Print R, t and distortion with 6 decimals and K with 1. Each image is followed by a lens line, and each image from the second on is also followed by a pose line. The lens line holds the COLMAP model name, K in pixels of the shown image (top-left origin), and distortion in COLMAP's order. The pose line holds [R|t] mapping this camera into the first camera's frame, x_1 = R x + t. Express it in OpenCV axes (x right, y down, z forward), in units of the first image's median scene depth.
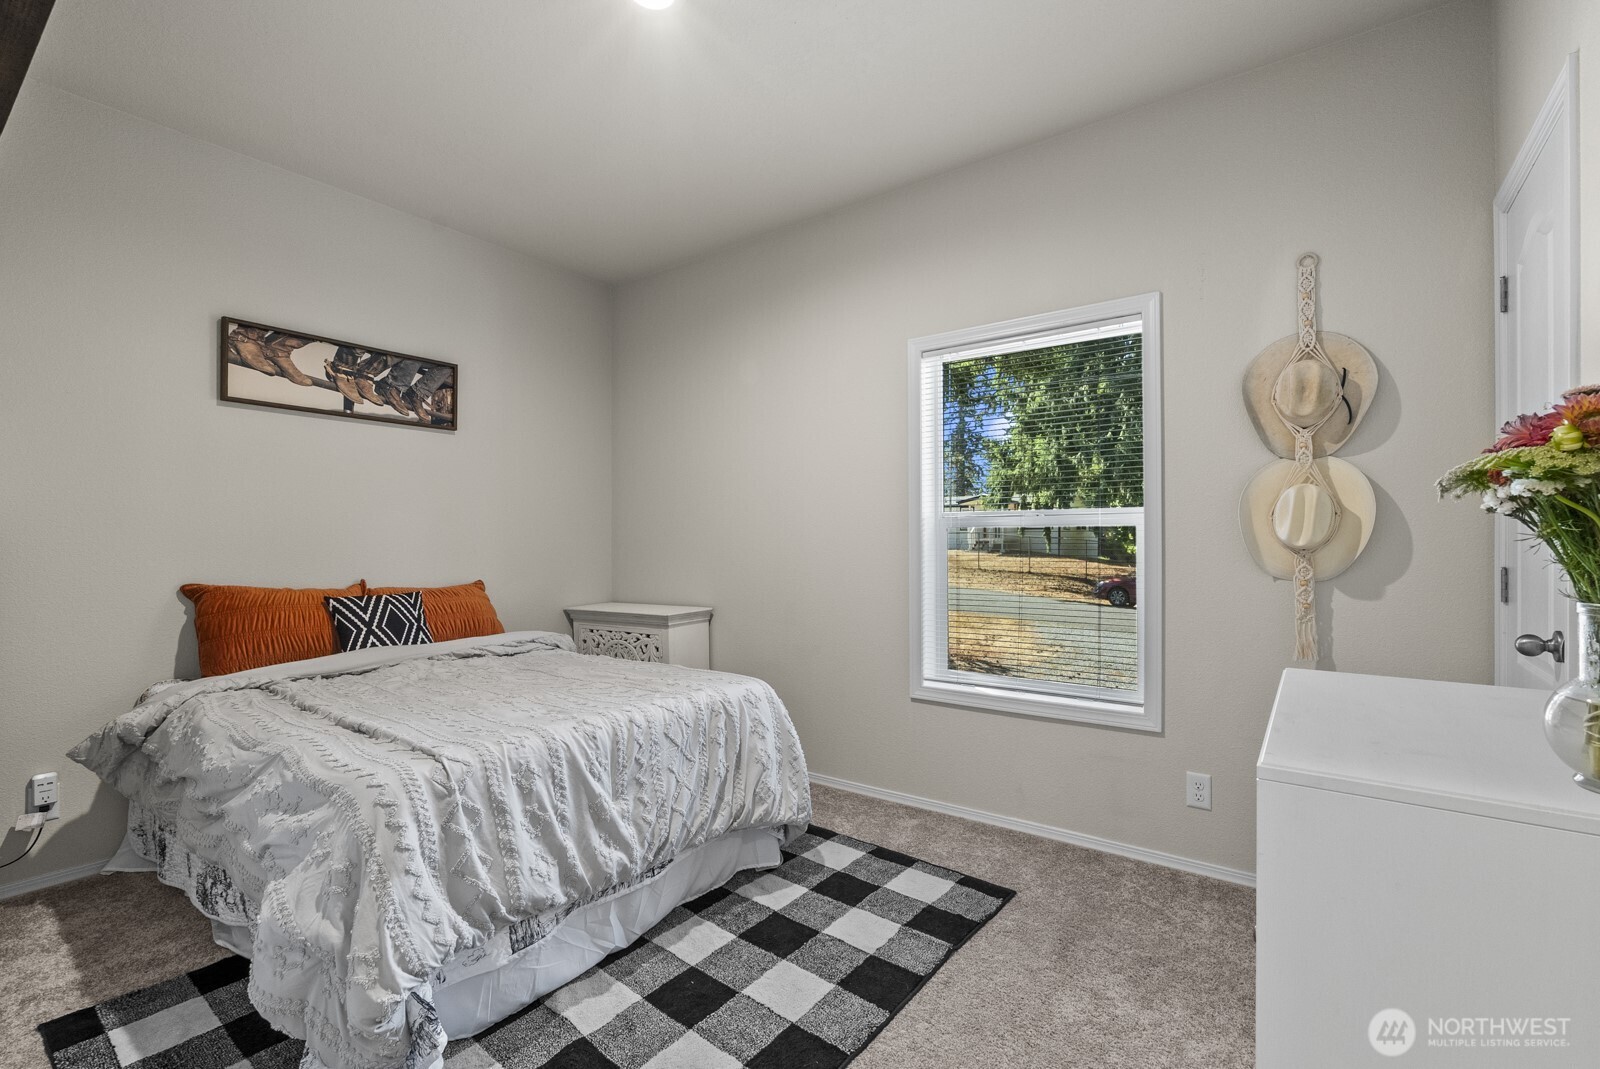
lens RADIAL K [[705.9, 0, 797.1], [0, 705.9, 536.1], [0, 0, 1]] dist [-0.003774, -0.000632]
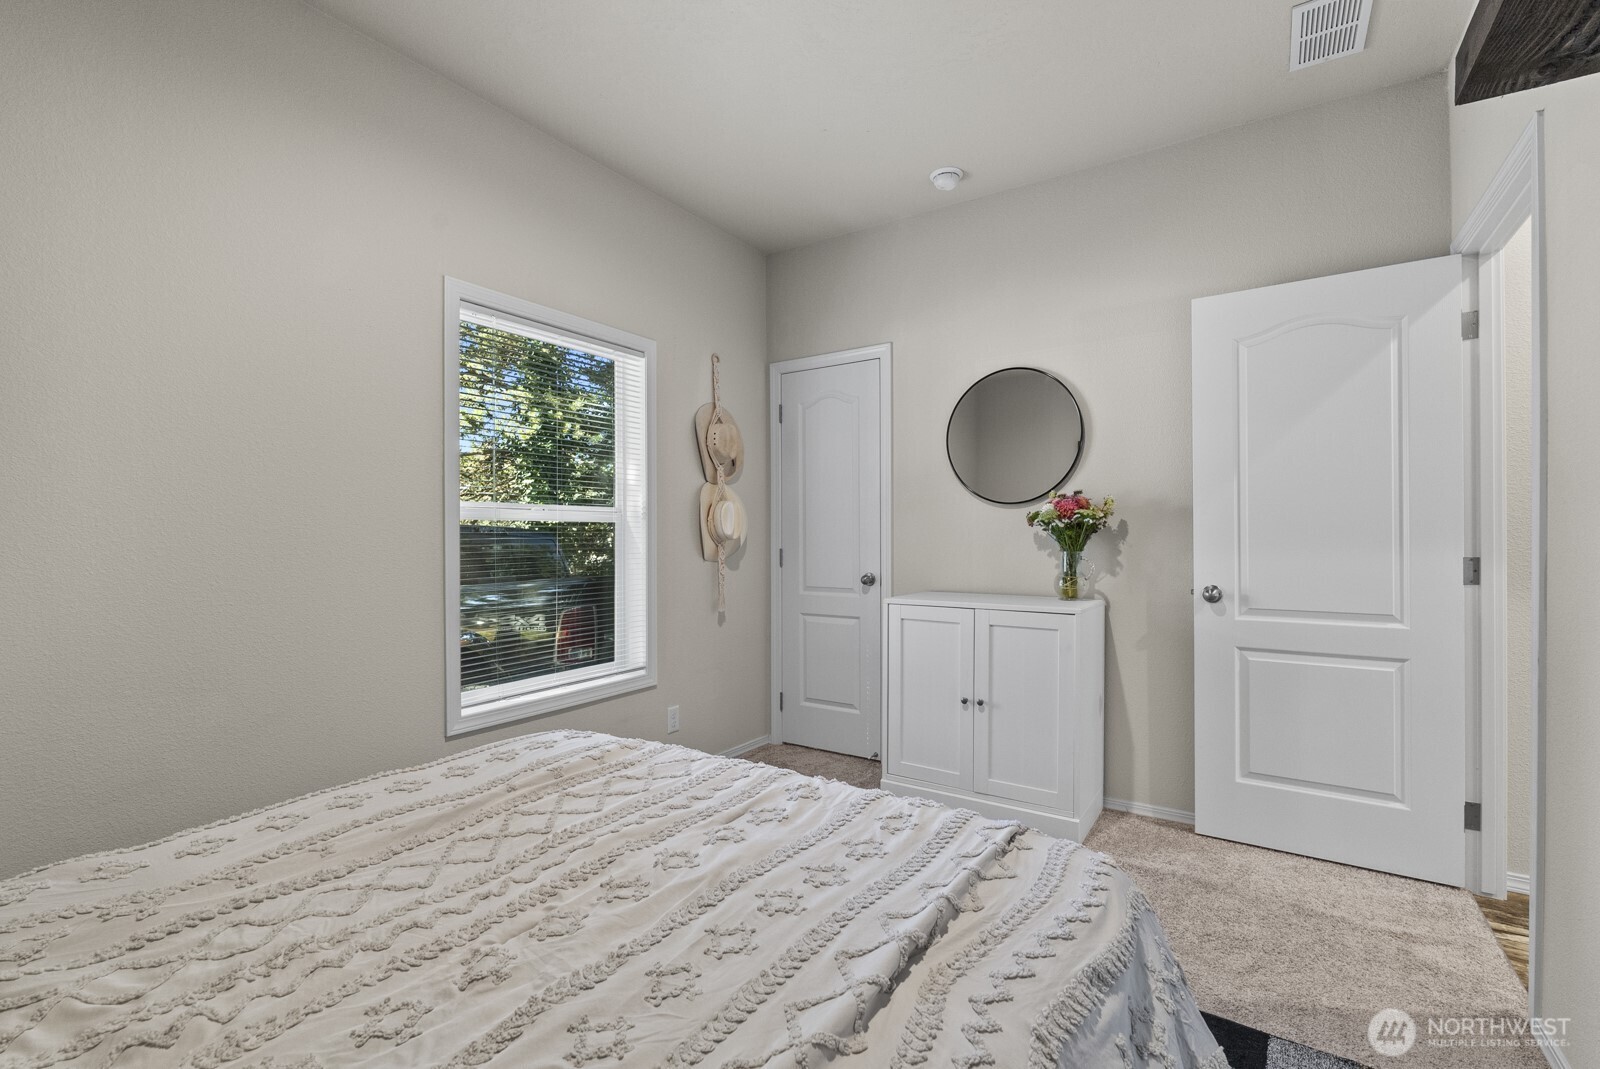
lens RADIAL K [[705.9, 0, 797.1], [0, 705.9, 536.1], [0, 0, 1]] dist [-0.003774, -0.000632]
pose [[-0.045681, 0.006285, 0.998936, -0.852406], [0.000351, 0.999980, -0.006275, 0.017926], [-0.998956, 0.000064, -0.045682, 0.878363]]
